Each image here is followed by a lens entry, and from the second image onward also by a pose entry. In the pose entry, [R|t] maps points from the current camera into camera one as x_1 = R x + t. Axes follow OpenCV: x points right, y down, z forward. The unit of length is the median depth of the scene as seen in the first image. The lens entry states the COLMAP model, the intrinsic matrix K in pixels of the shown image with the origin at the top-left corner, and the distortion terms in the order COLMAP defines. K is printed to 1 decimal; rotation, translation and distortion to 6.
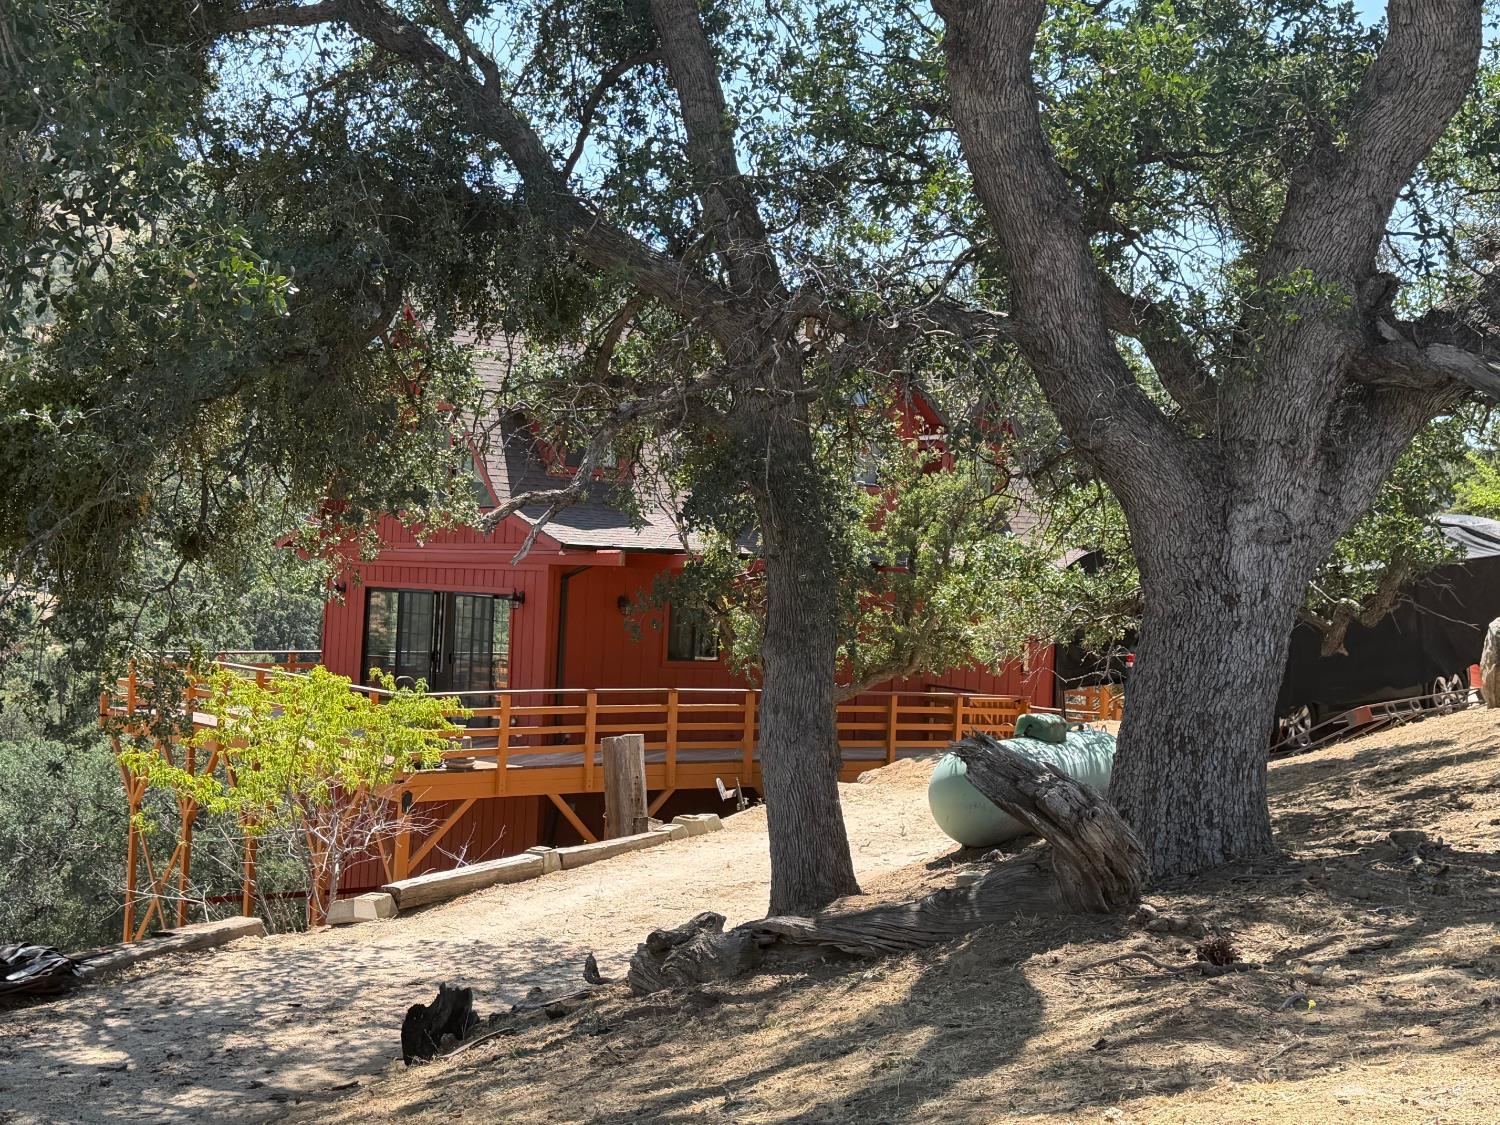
lens RADIAL K [[1912.2, 0, 750.0], [0, 1912.2, 562.5], [0, 0, 1]] dist [0.124961, 0.028874]
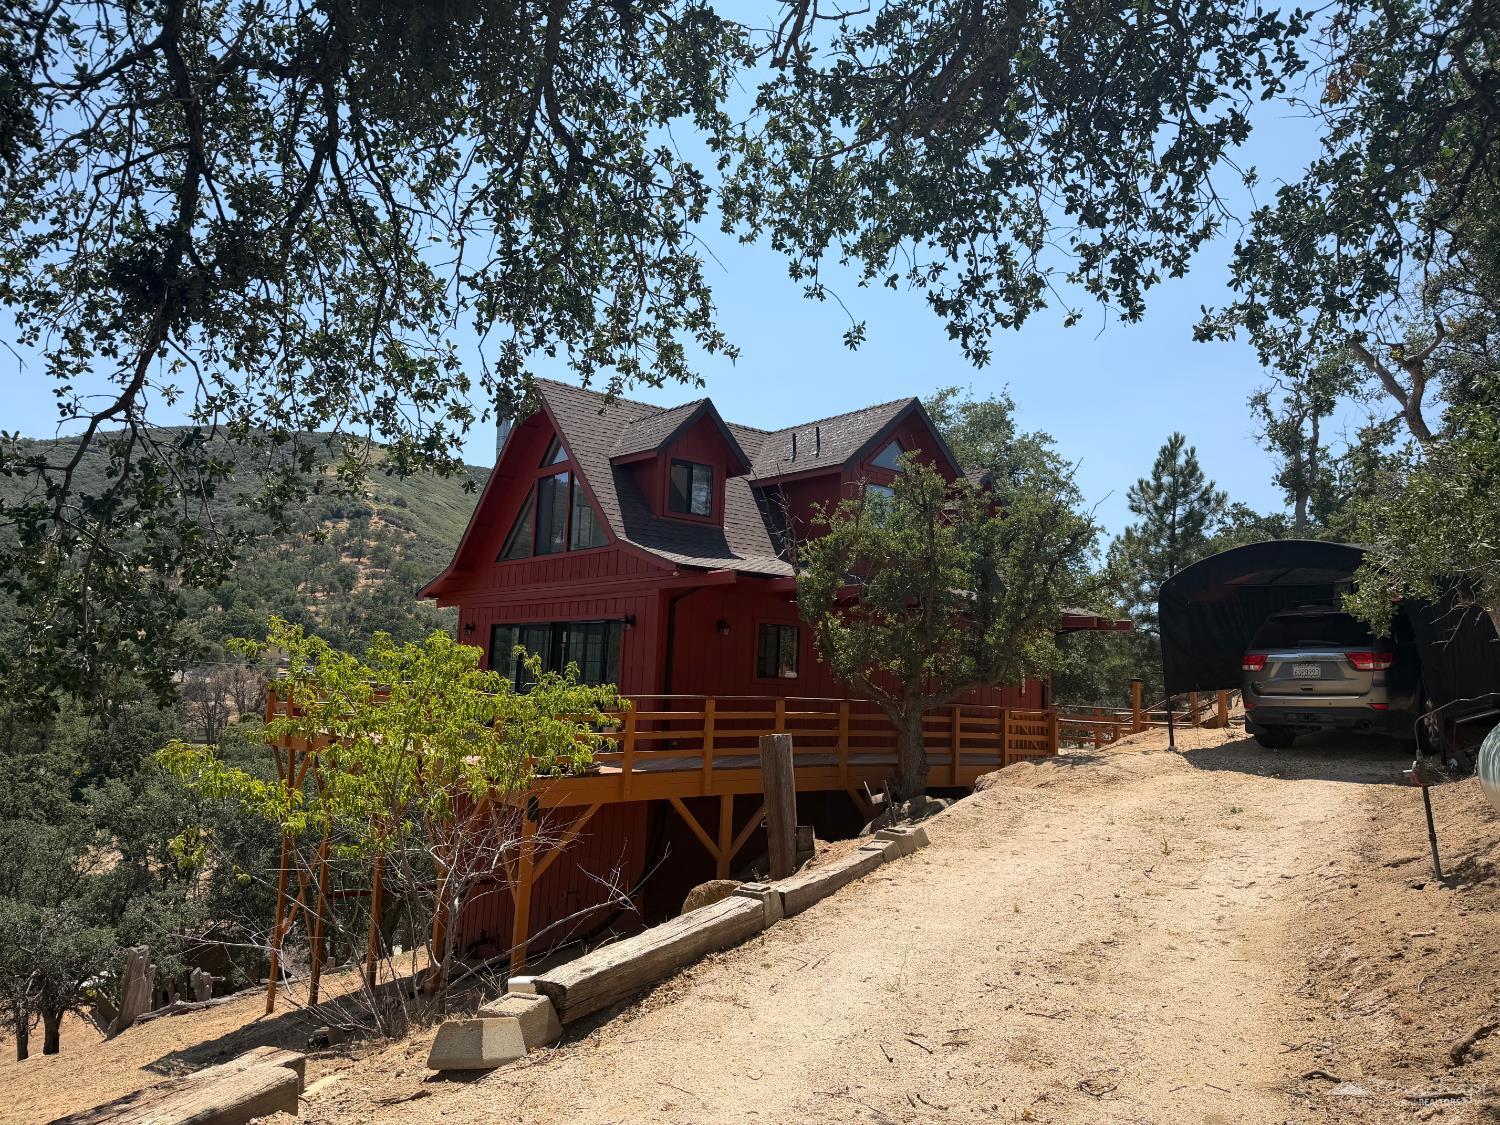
lens RADIAL K [[1032.0, 0, 750.0], [0, 1032.0, 562.5], [0, 0, 1]] dist [0.133784, -0.174191]
pose [[0.998782, 0.002918, 0.049248, -0.086680], [0.001861, 0.995309, -0.096727, 0.047077], [-0.049299, 0.096701, 0.994092, 0.415036]]
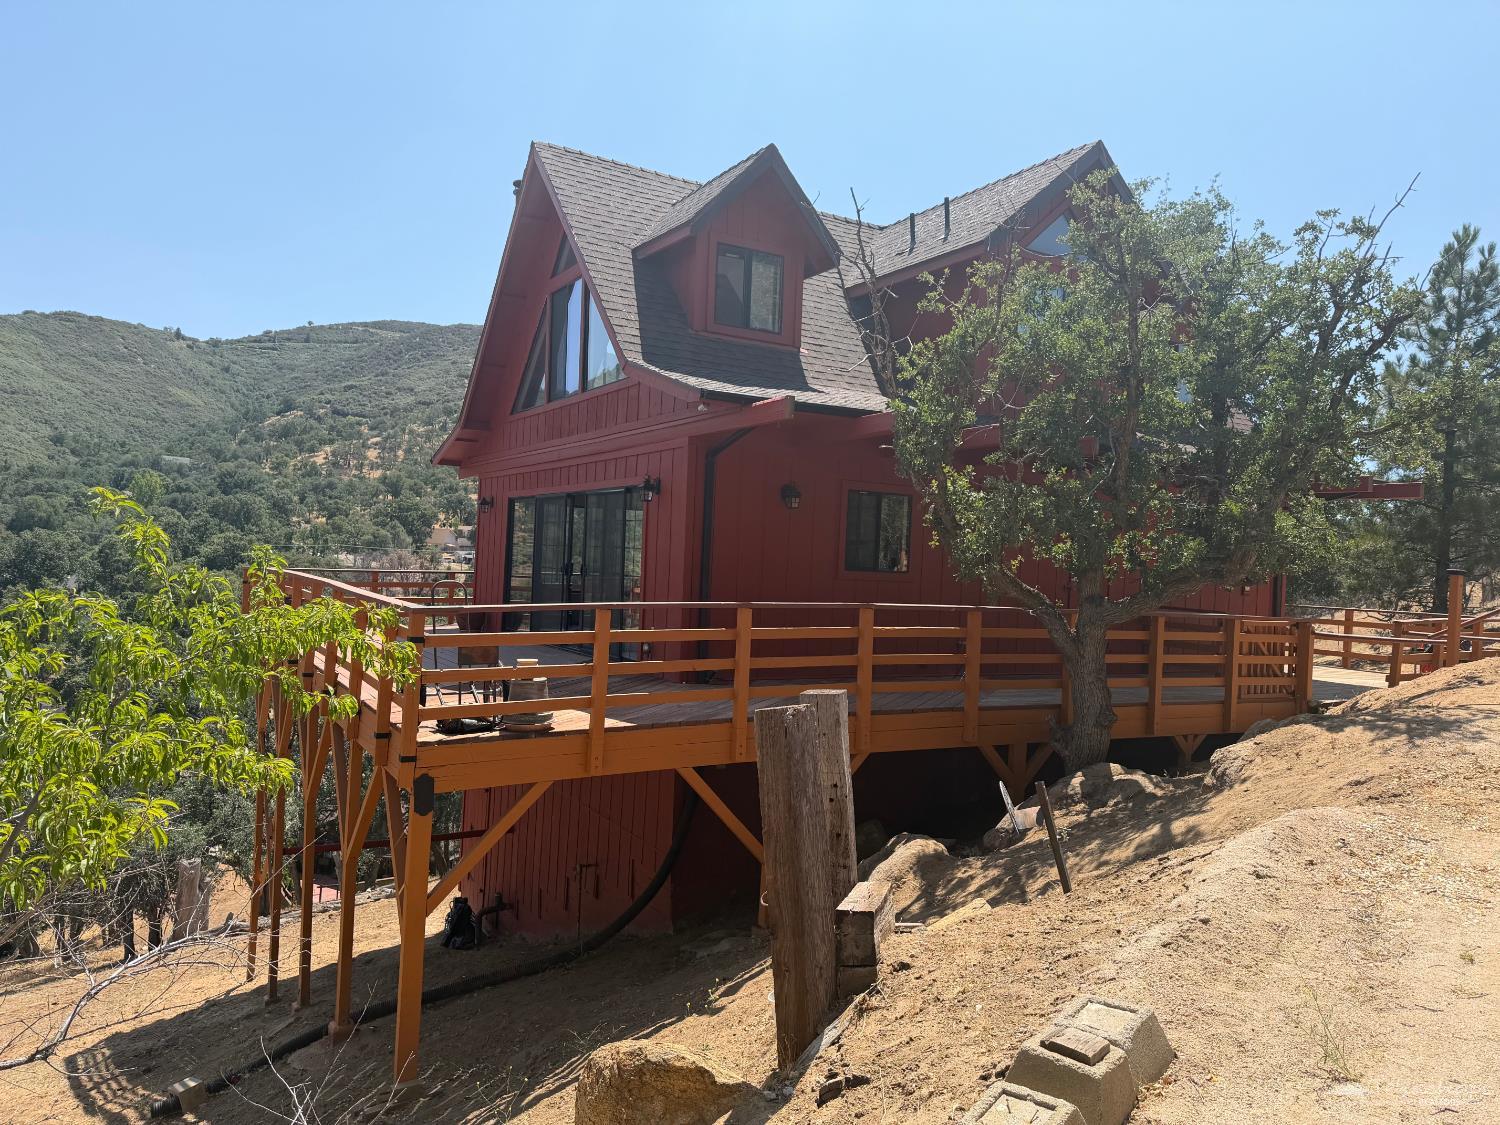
lens RADIAL K [[1032.0, 0, 750.0], [0, 1032.0, 562.5], [0, 0, 1]] dist [0.133784, -0.174191]
pose [[0.995660, -0.002434, -0.093031, -0.047269], [0.003565, 0.999922, 0.011994, 0.047577], [0.092995, -0.012274, 0.995591, 0.640240]]
